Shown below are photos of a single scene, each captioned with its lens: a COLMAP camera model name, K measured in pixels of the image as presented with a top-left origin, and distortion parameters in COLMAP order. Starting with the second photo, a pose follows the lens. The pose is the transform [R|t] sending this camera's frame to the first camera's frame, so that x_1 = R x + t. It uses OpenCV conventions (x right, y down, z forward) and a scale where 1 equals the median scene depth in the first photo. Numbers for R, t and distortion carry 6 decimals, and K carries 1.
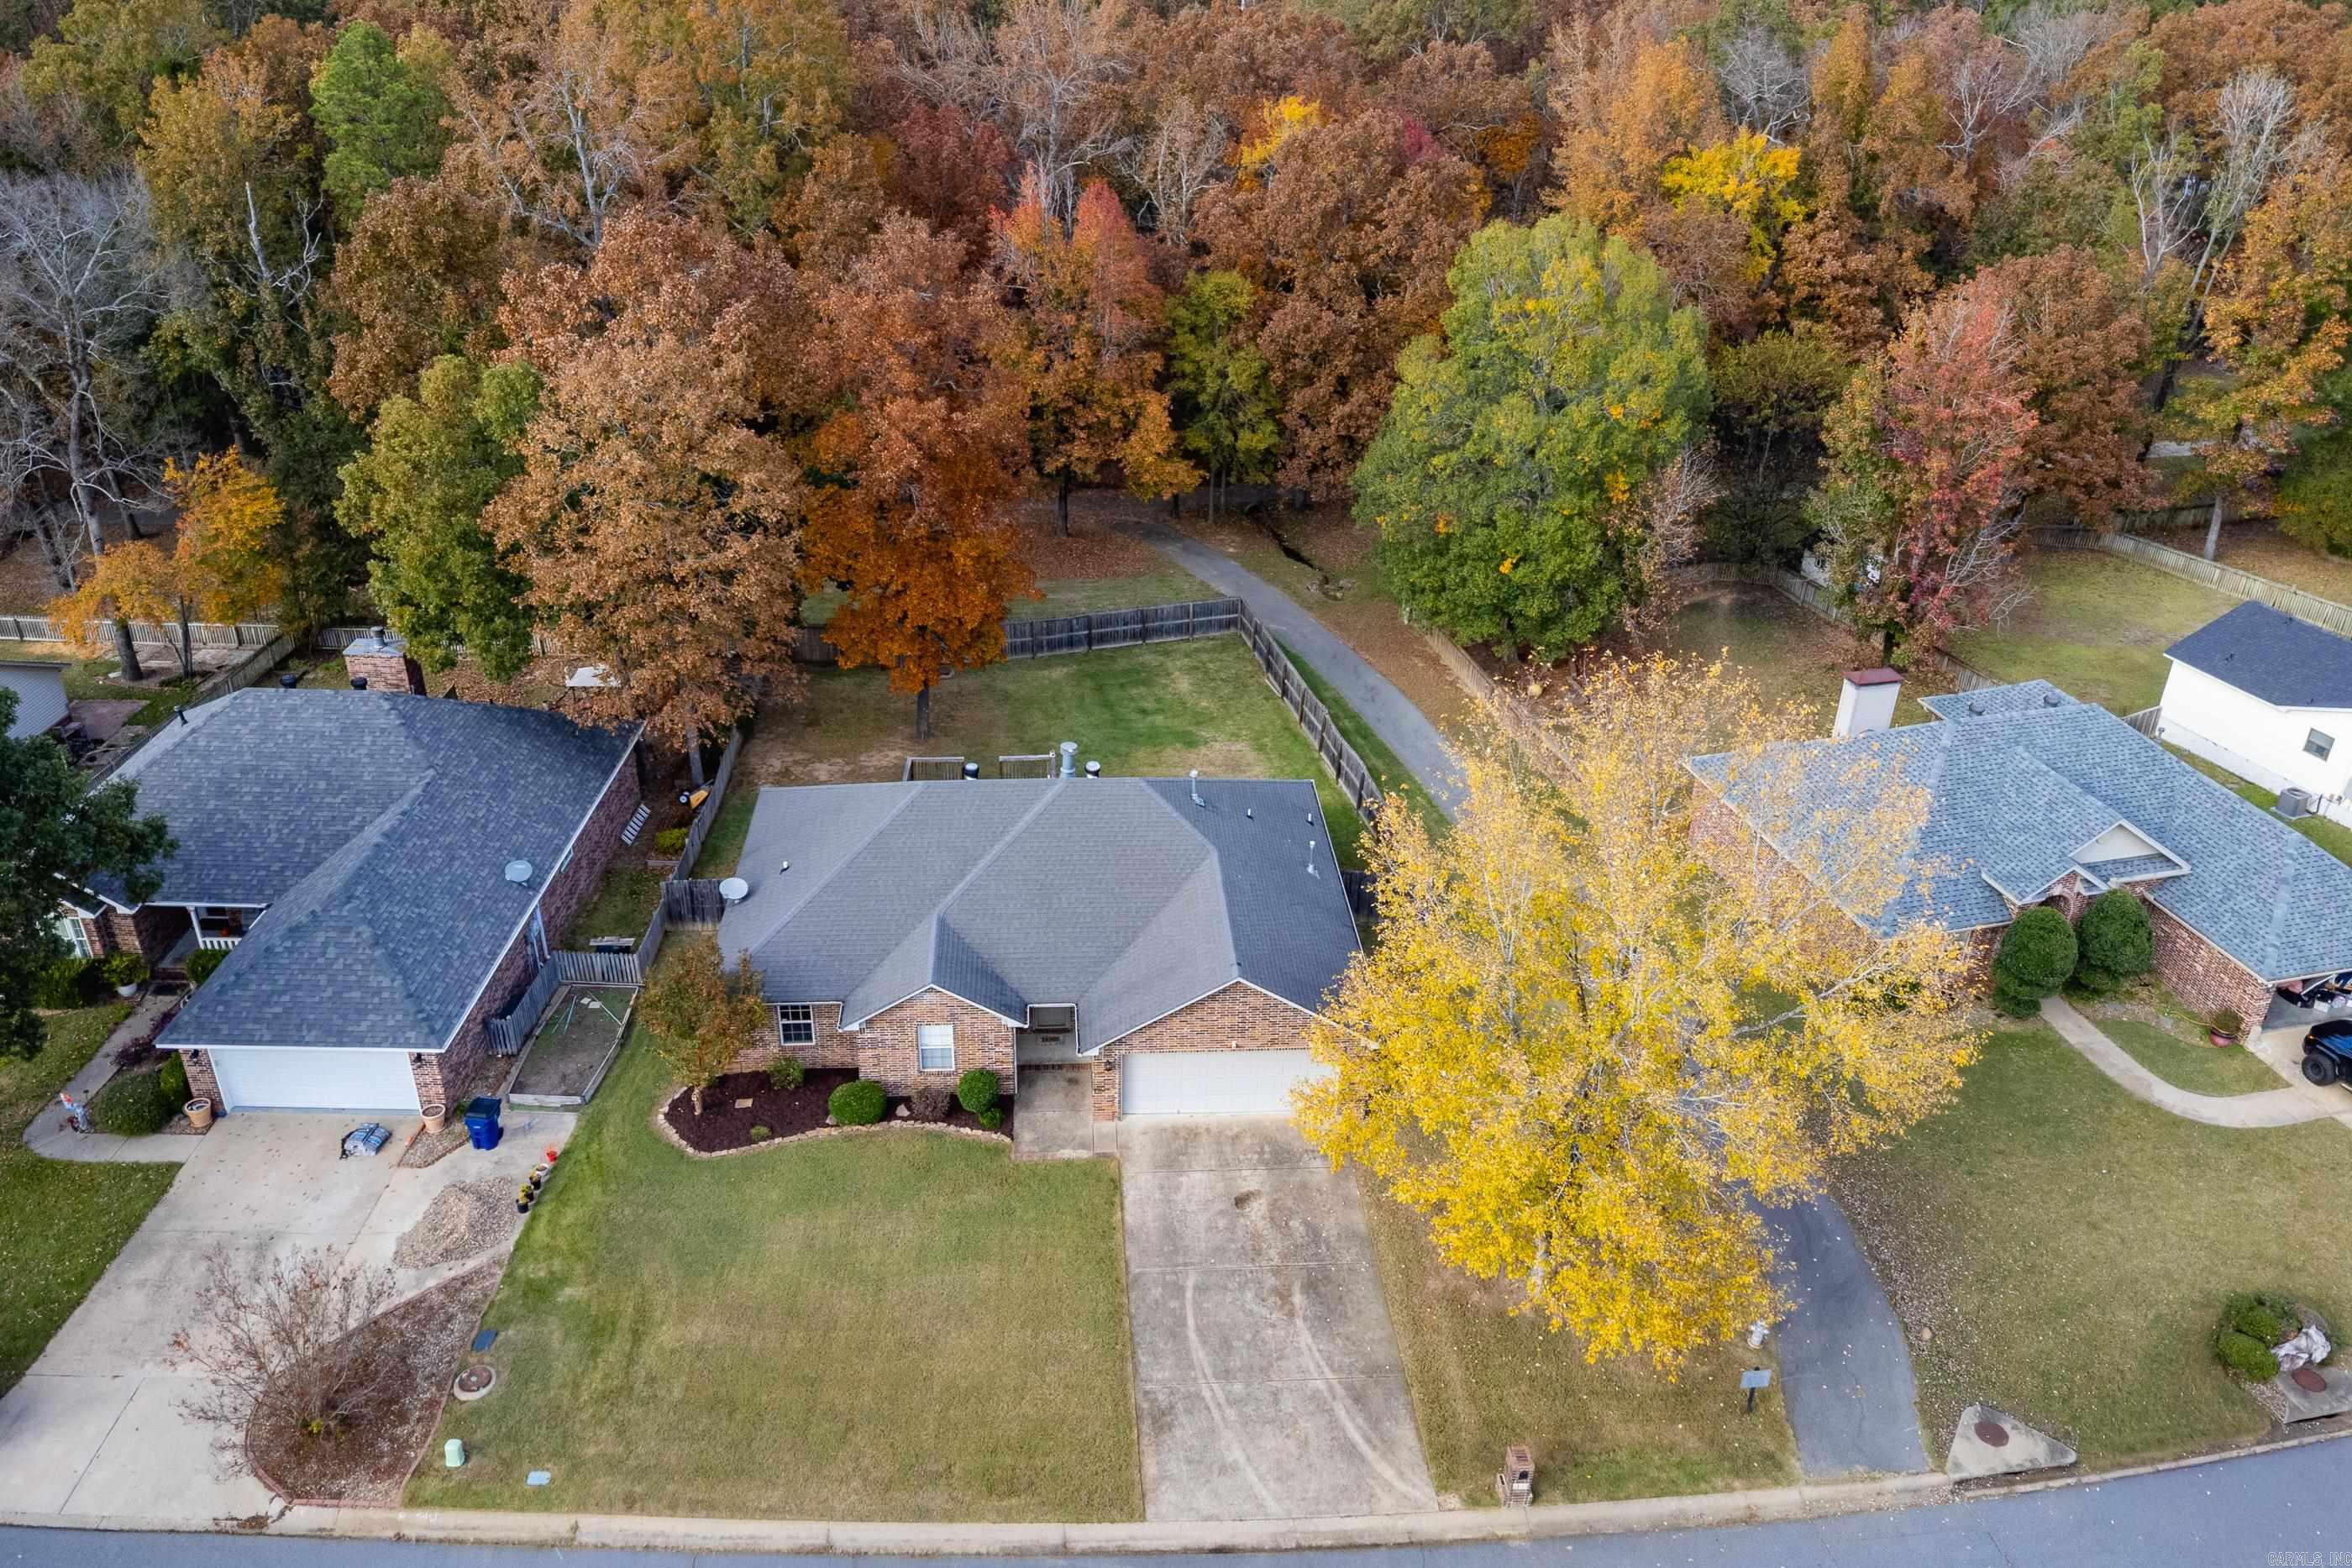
lens RADIAL K [[1769.0, 0, 1179.3], [0, 1769.0, 785.5], [0, 0, 1]] dist [0.003830, 0.000322]
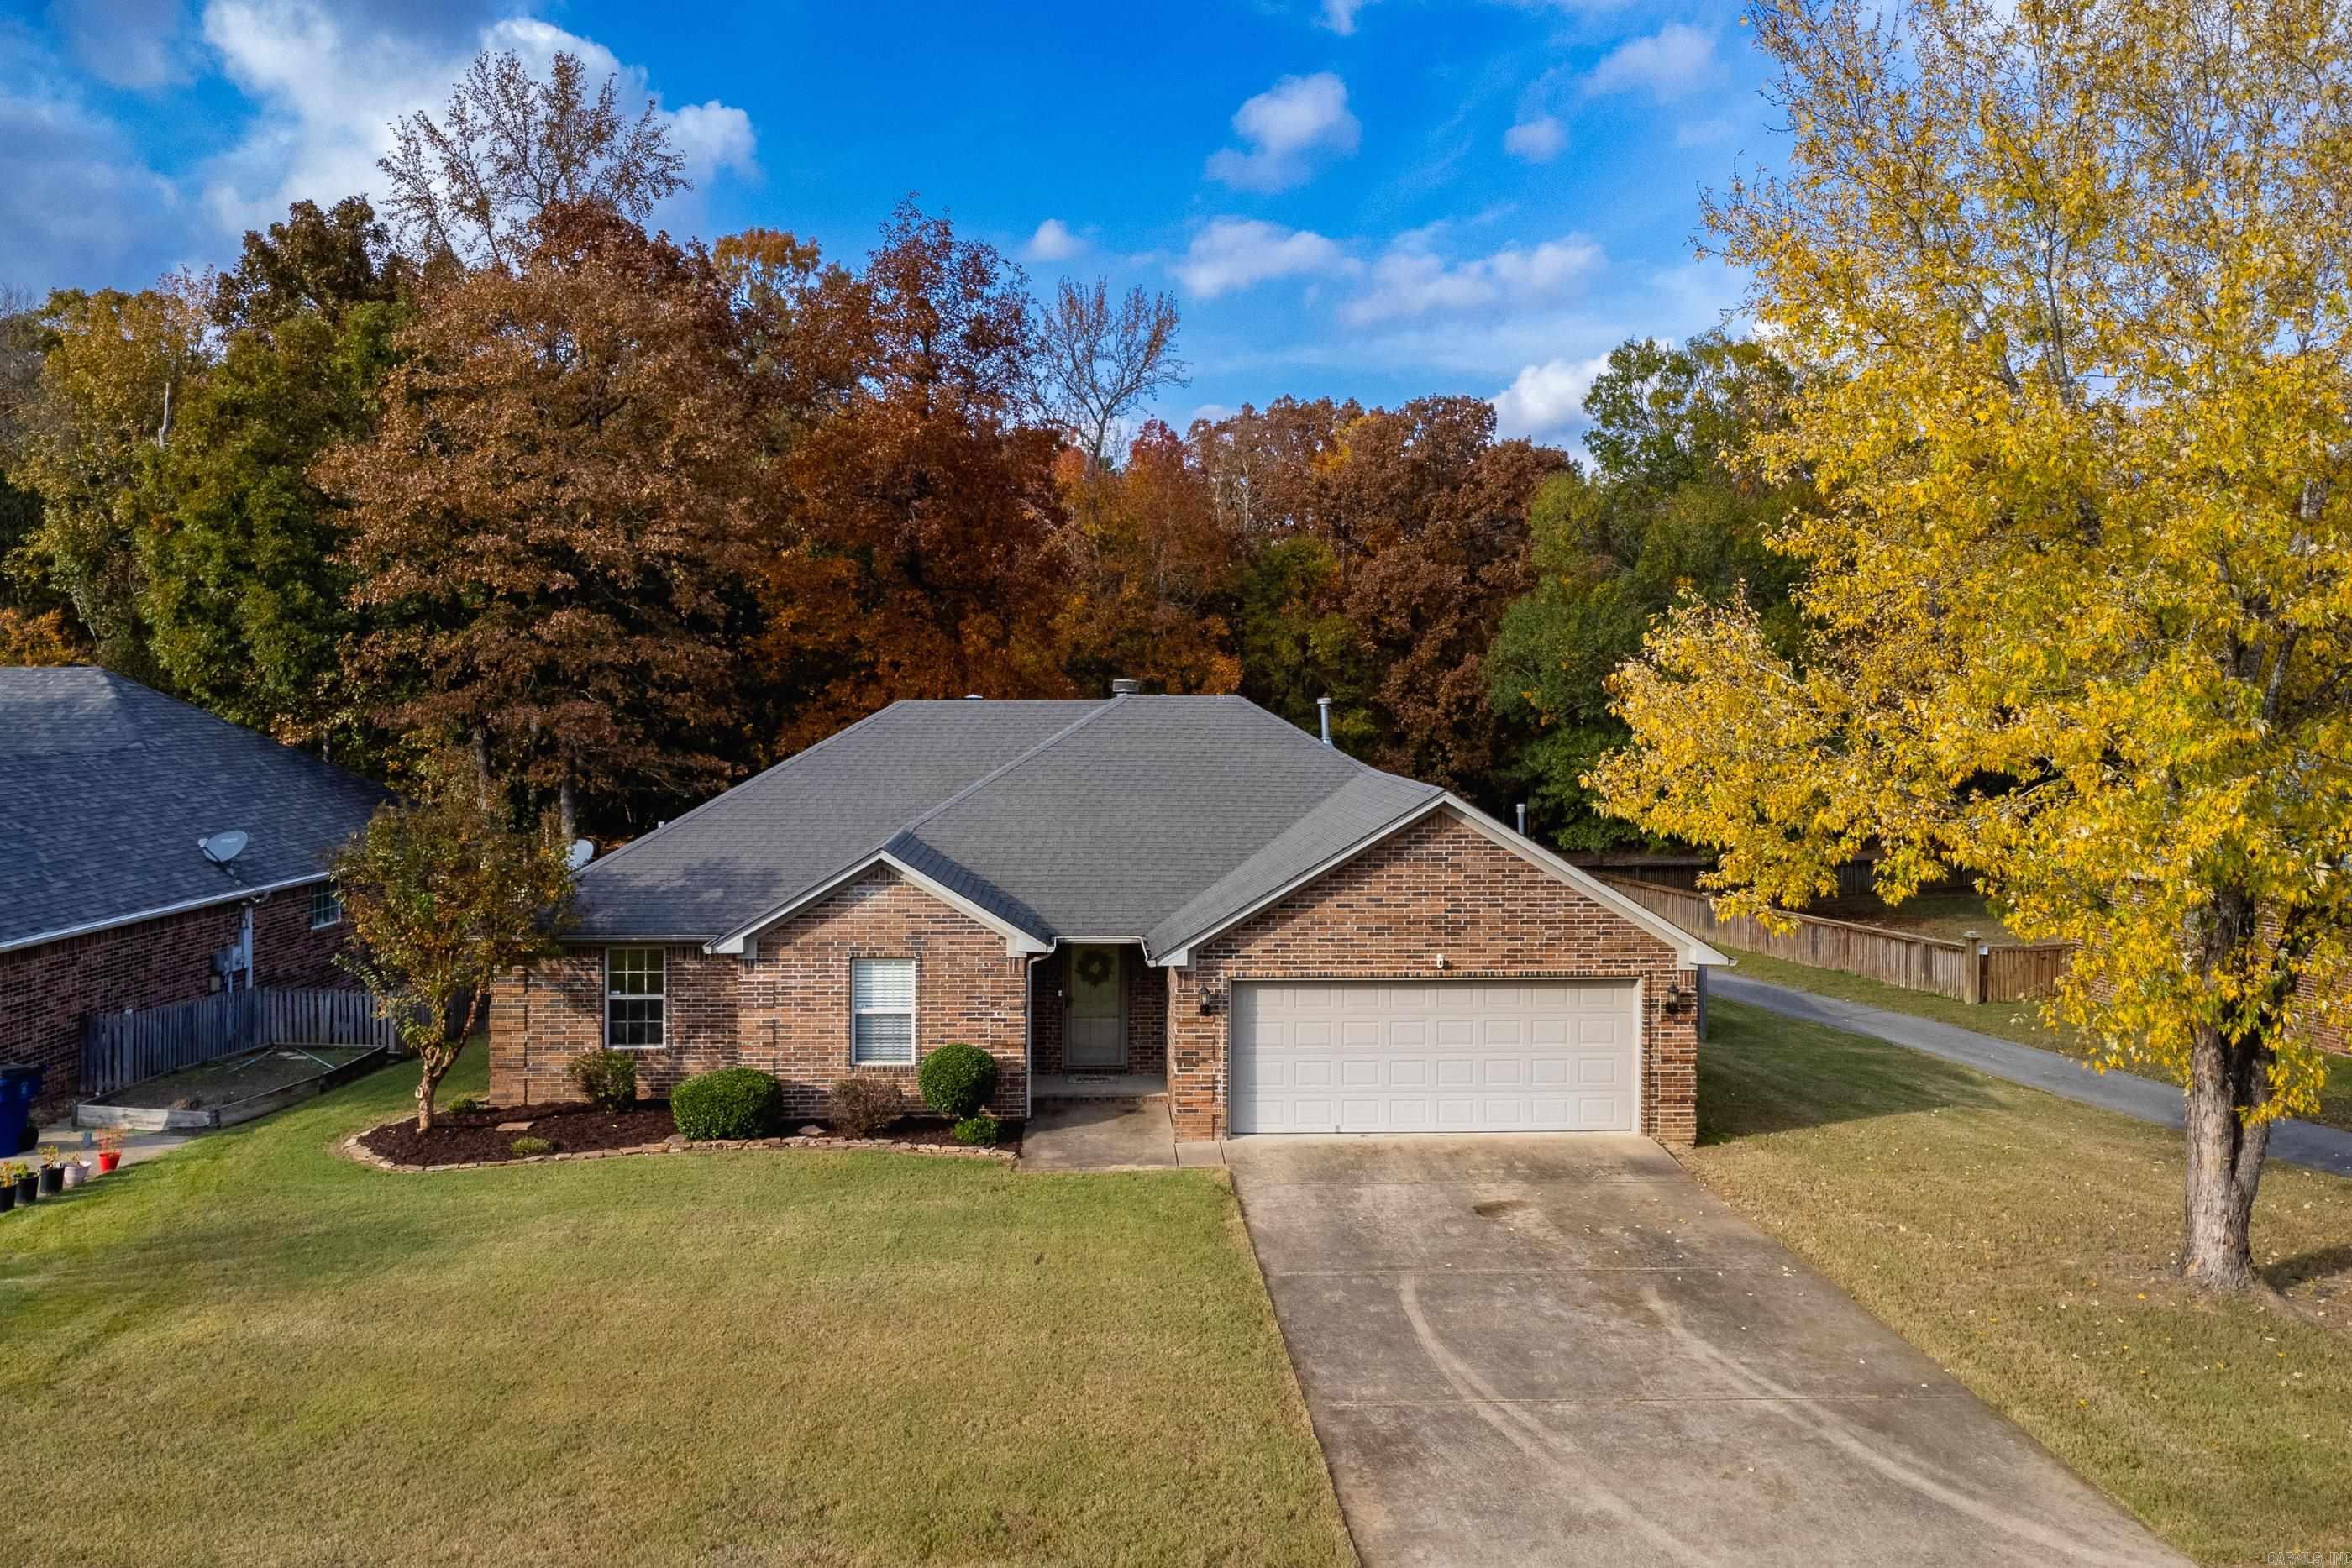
lens RADIAL K [[1769.0, 0, 1162.4], [0, 1769.0, 782.3], [0, 0, 1]] dist [0.003830, 0.000322]
pose [[0.999631, -0.017826, -0.020498, -0.043384], [0.005994, 0.880705, -0.473628, 0.373443], [0.026495, 0.473330, 0.880487, 0.536384]]
